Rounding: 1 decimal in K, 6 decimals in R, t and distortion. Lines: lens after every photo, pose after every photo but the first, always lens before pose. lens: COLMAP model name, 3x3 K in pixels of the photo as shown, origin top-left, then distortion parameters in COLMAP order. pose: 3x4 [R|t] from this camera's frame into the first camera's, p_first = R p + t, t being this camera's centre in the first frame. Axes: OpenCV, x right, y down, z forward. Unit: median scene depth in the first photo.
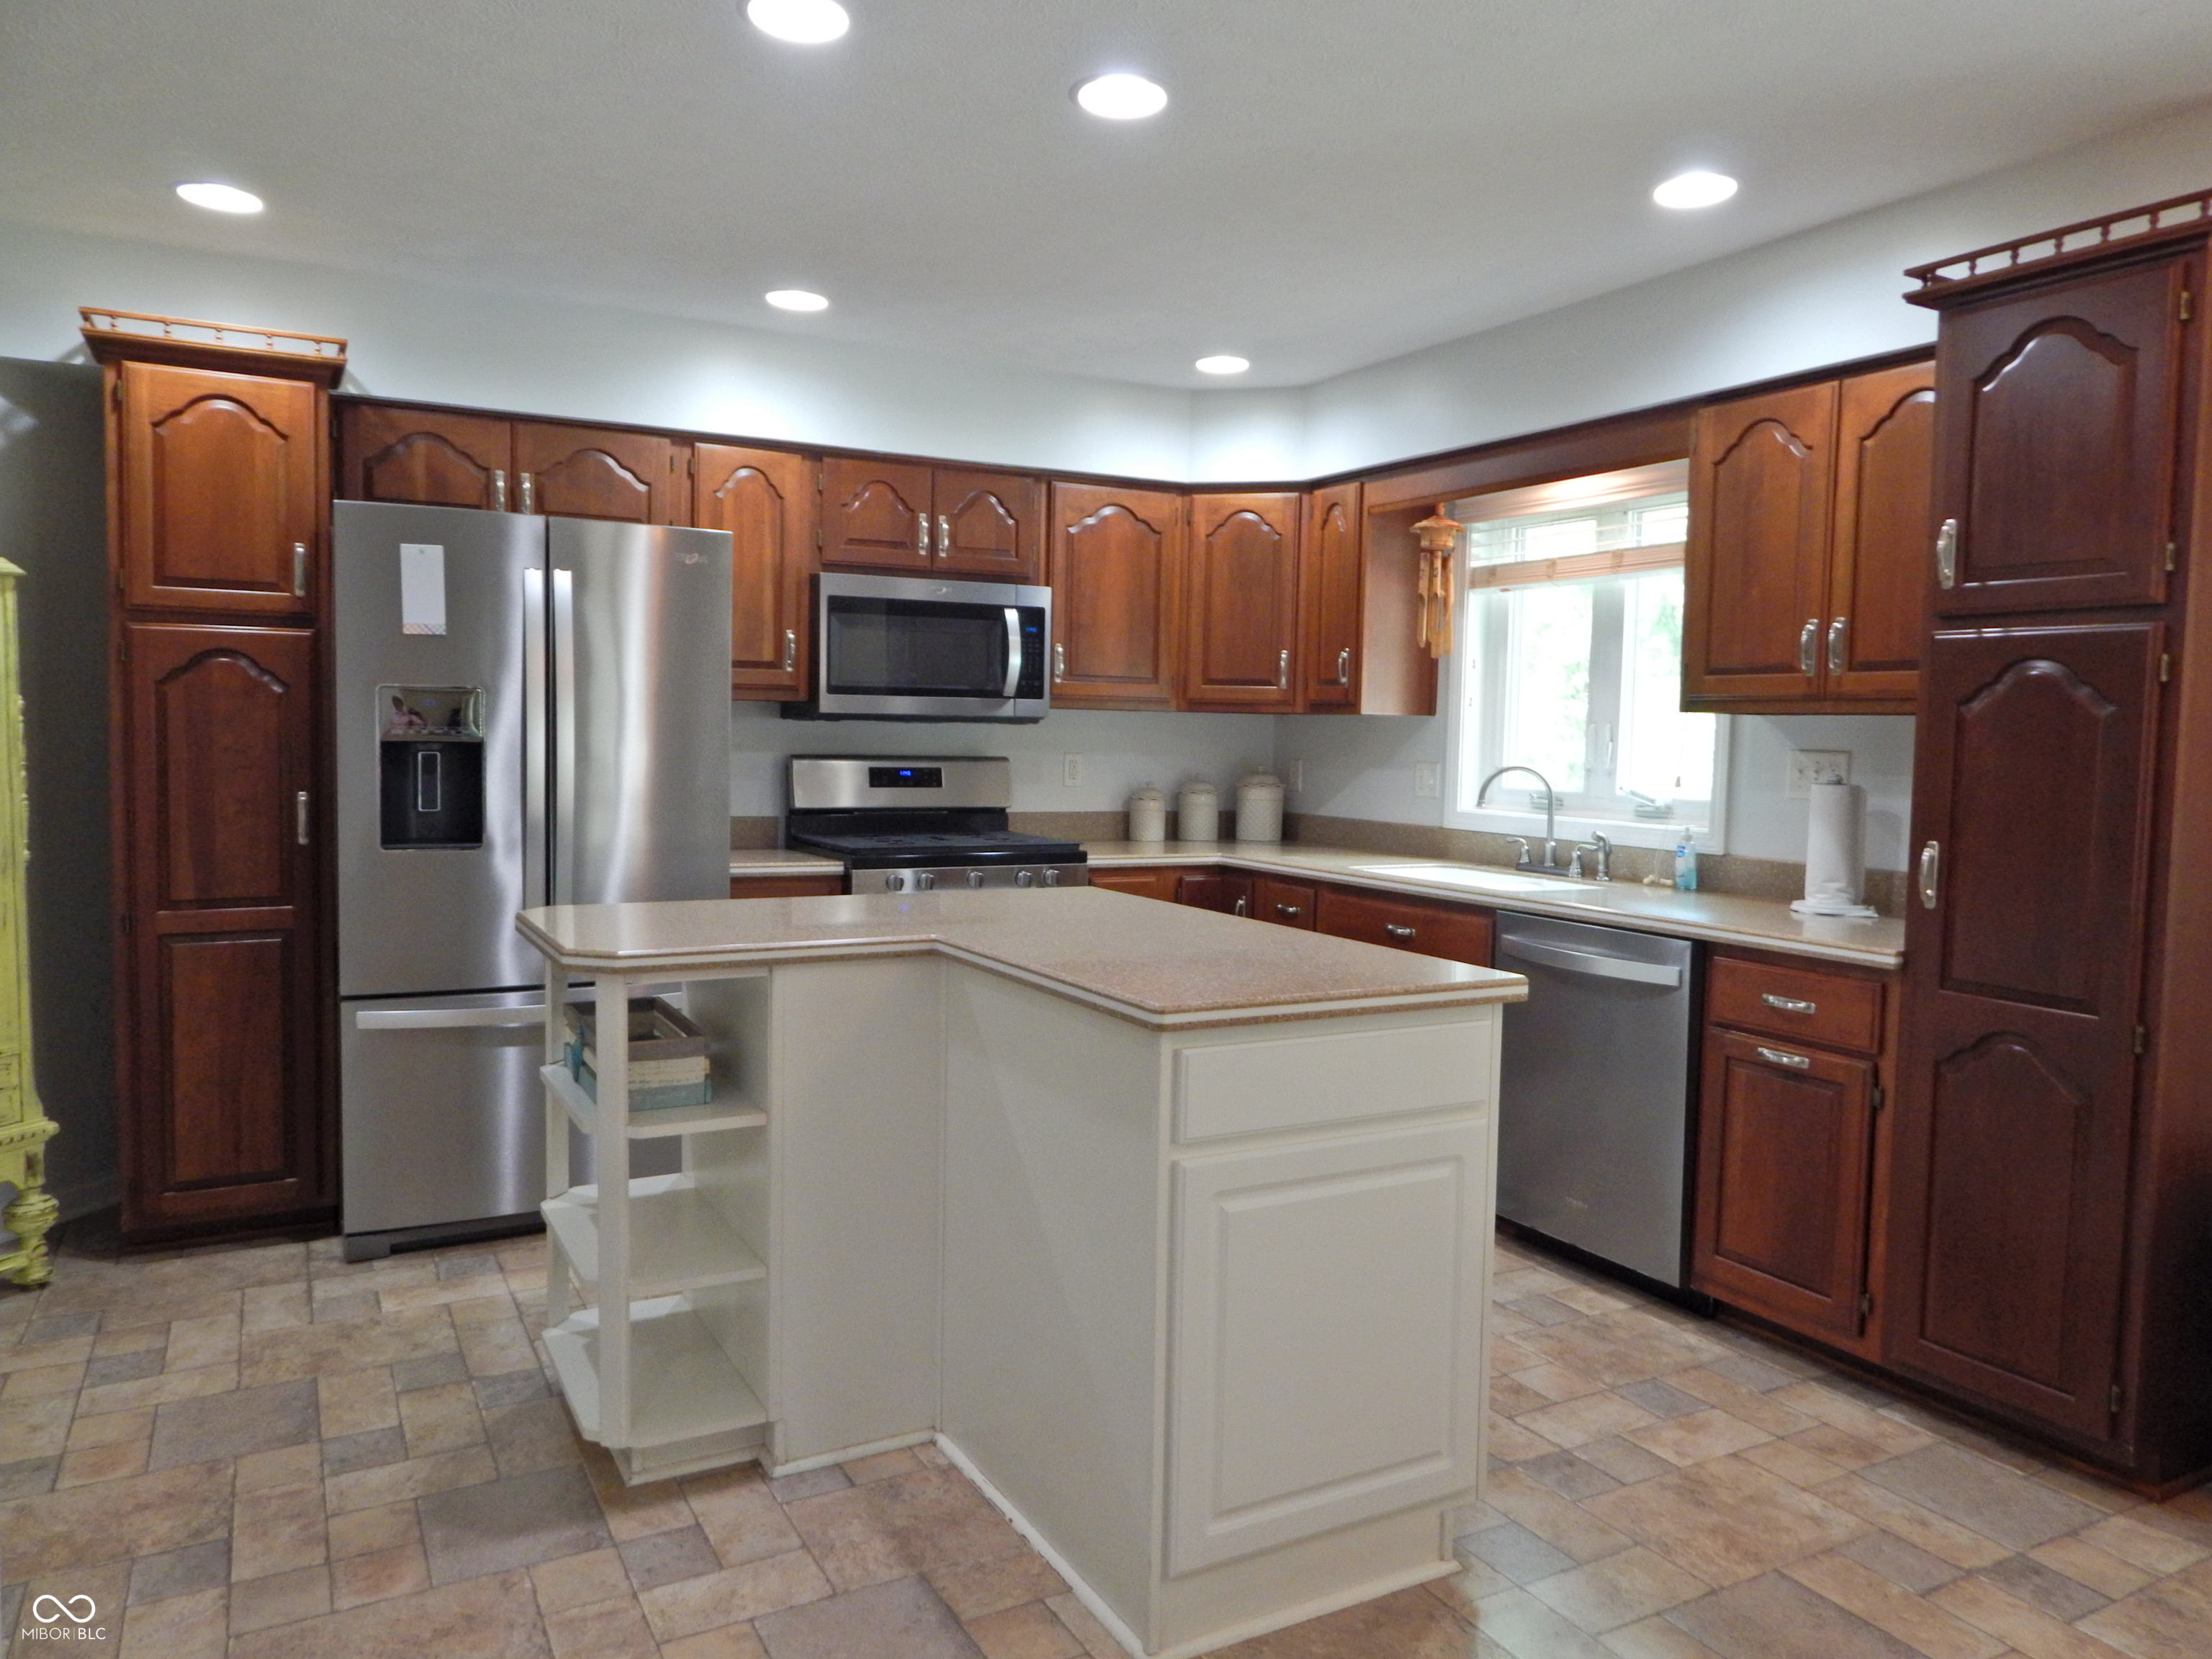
lens RADIAL K [[1534.7, 0, 1118.8], [0, 1534.7, 818.4], [0, 0, 1]] dist [0.007048, -0.005633]
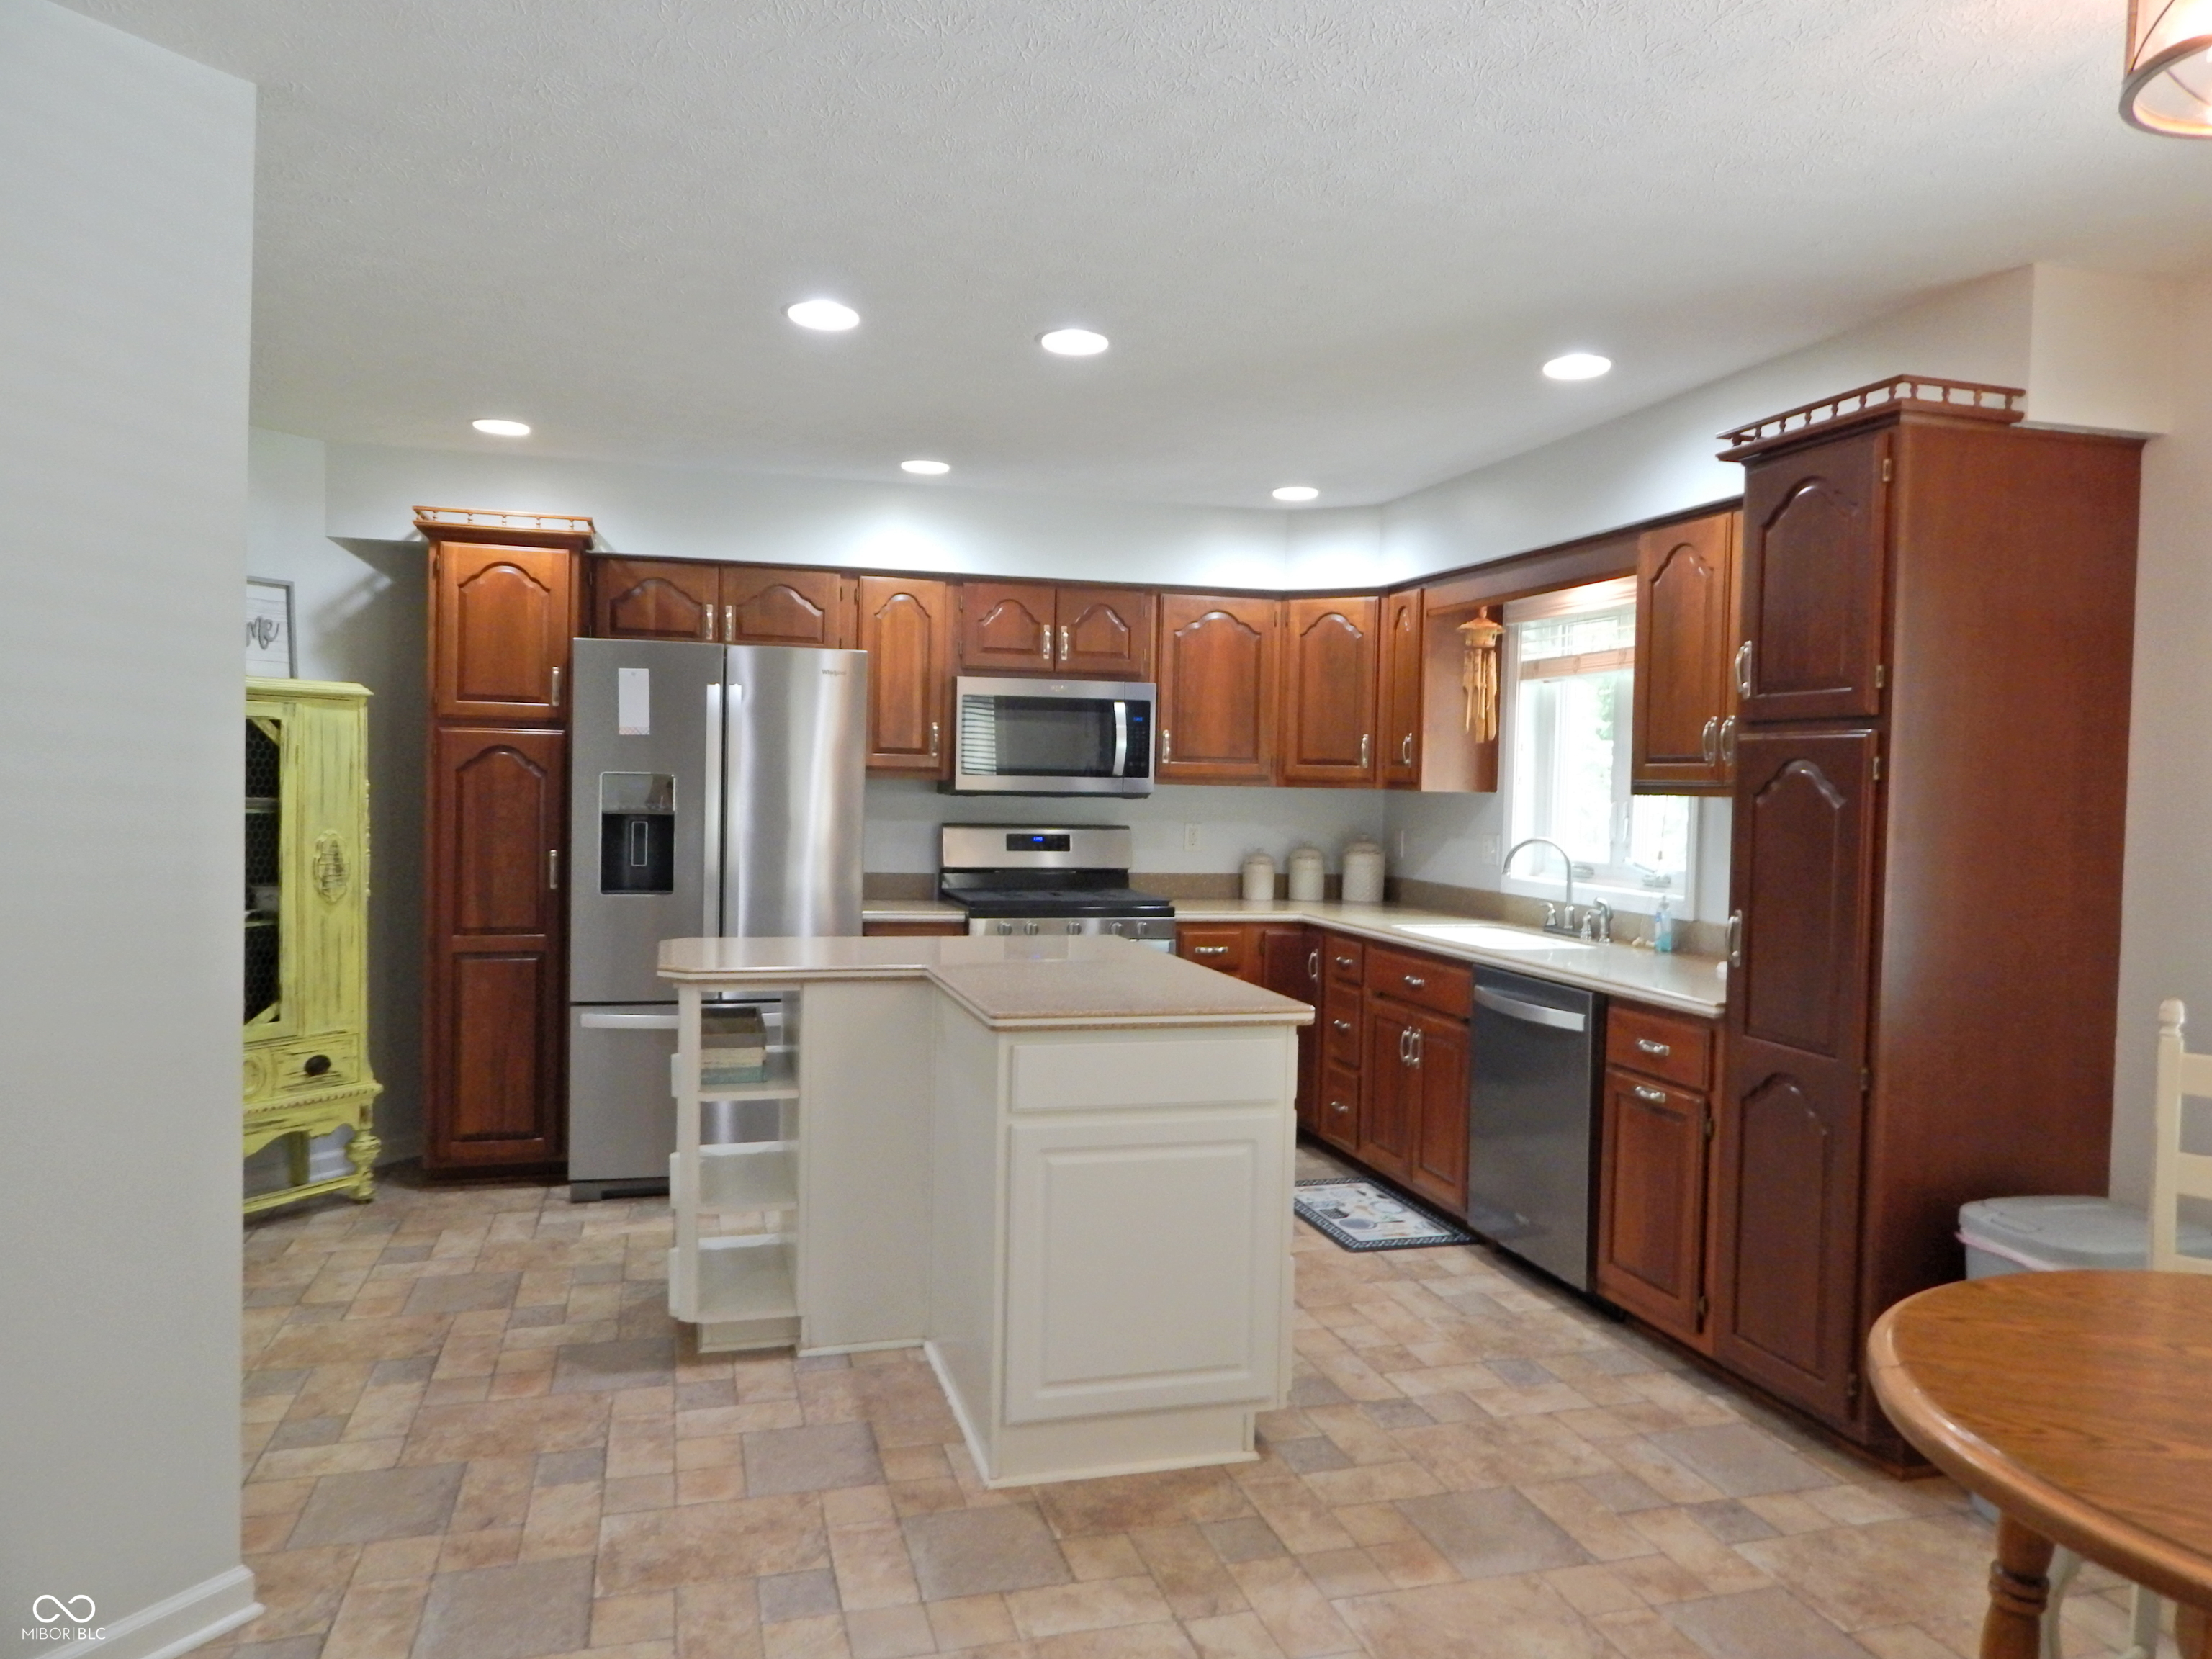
lens RADIAL K [[1534.7, 0, 1114.9], [0, 1534.7, 828.0], [0, 0, 1]] dist [0.007048, -0.005633]
pose [[0.974504, 0.008462, -0.224212, 0.251863], [-0.015456, 0.999447, -0.029456, -0.004994], [0.223839, 0.032170, 0.974095, -0.204835]]
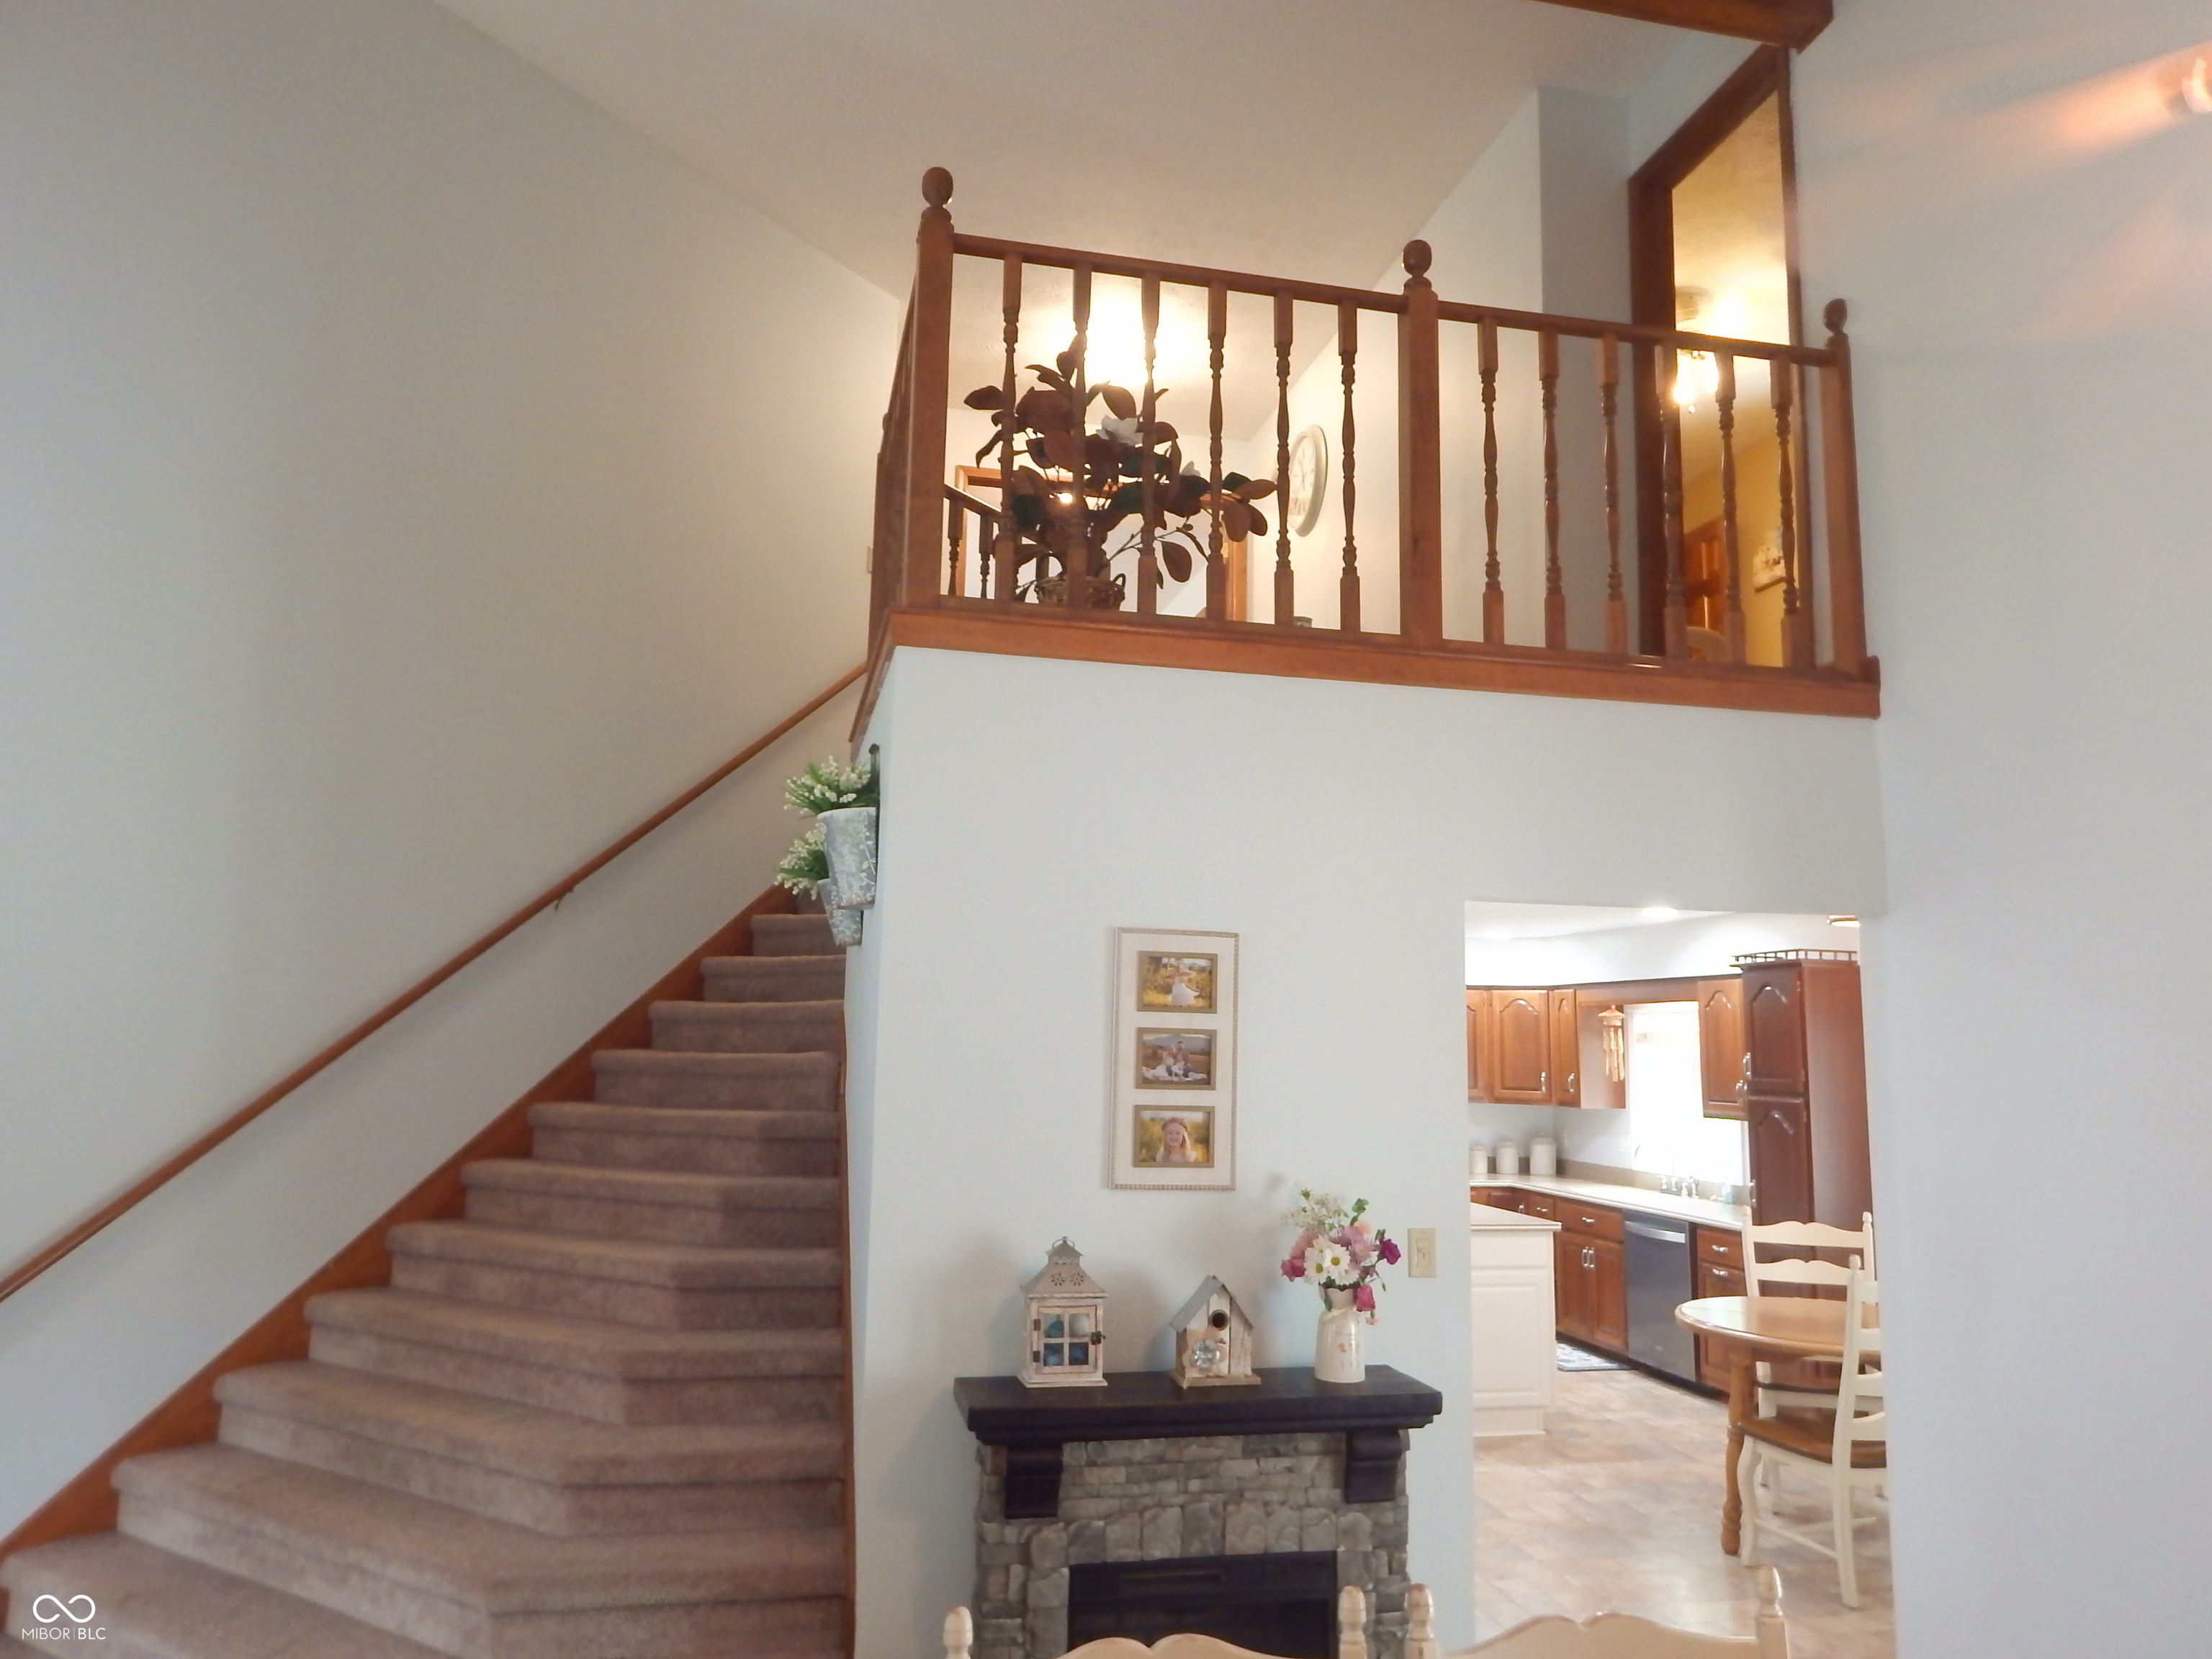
lens RADIAL K [[1534.7, 0, 1101.1], [0, 1534.7, 823.5], [0, 0, 1]] dist [0.007048, -0.005633]
pose [[0.958277, -0.043383, -0.282530, 0.184768], [-0.015372, 0.979163, -0.202492, -0.023887], [0.285428, 0.198387, 0.937643, -1.397184]]
